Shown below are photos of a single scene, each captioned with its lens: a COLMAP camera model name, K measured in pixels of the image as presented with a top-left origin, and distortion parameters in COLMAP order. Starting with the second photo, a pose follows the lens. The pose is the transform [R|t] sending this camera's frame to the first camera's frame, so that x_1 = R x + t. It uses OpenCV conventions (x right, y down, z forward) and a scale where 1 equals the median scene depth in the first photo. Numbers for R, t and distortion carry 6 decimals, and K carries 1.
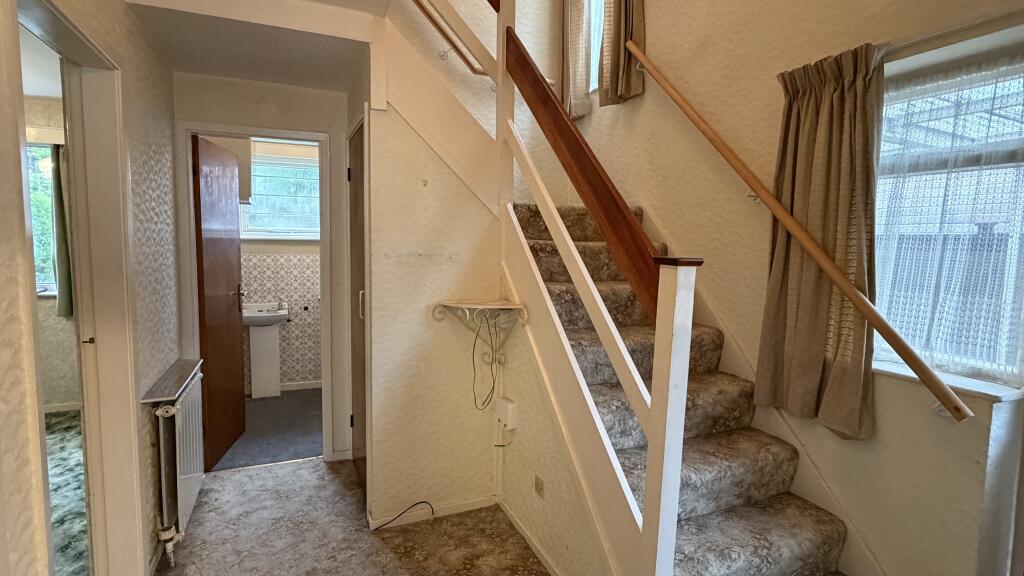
lens RADIAL K [[508.3, 0, 512.2], [0, 508.3, 288.9], [0, 0, 1]] dist [0.004043, -0.001273]
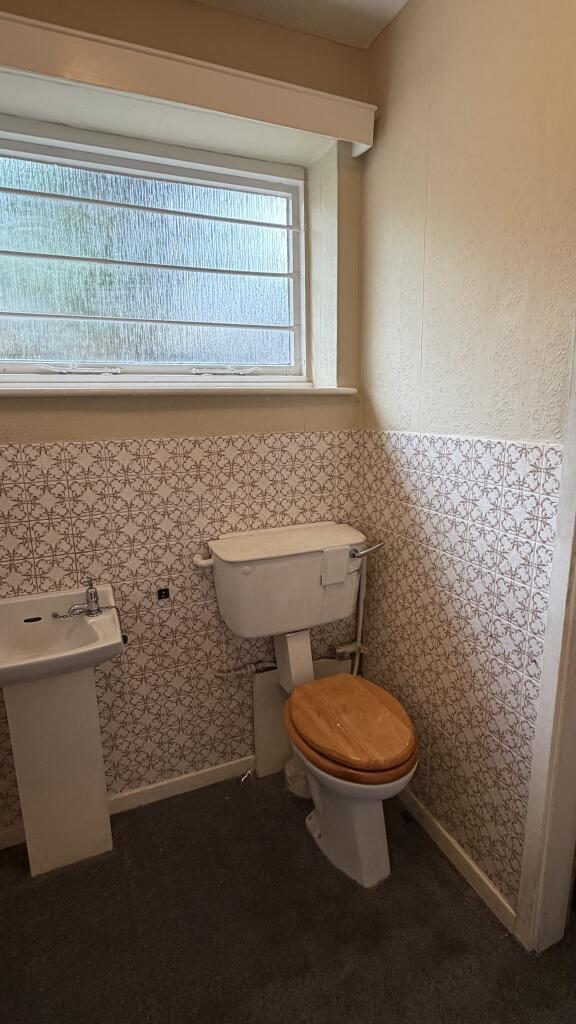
lens RADIAL K [[508.3, 0, 289.7], [0, 508.3, 511.9], [0, 0, 1]] dist [0.004043, -0.001273]
pose [[0.998731, -0.020100, -0.046168, -0.305388], [0.025886, 0.991388, 0.128376, -0.060787], [0.043190, -0.129409, 0.990650, 0.674065]]
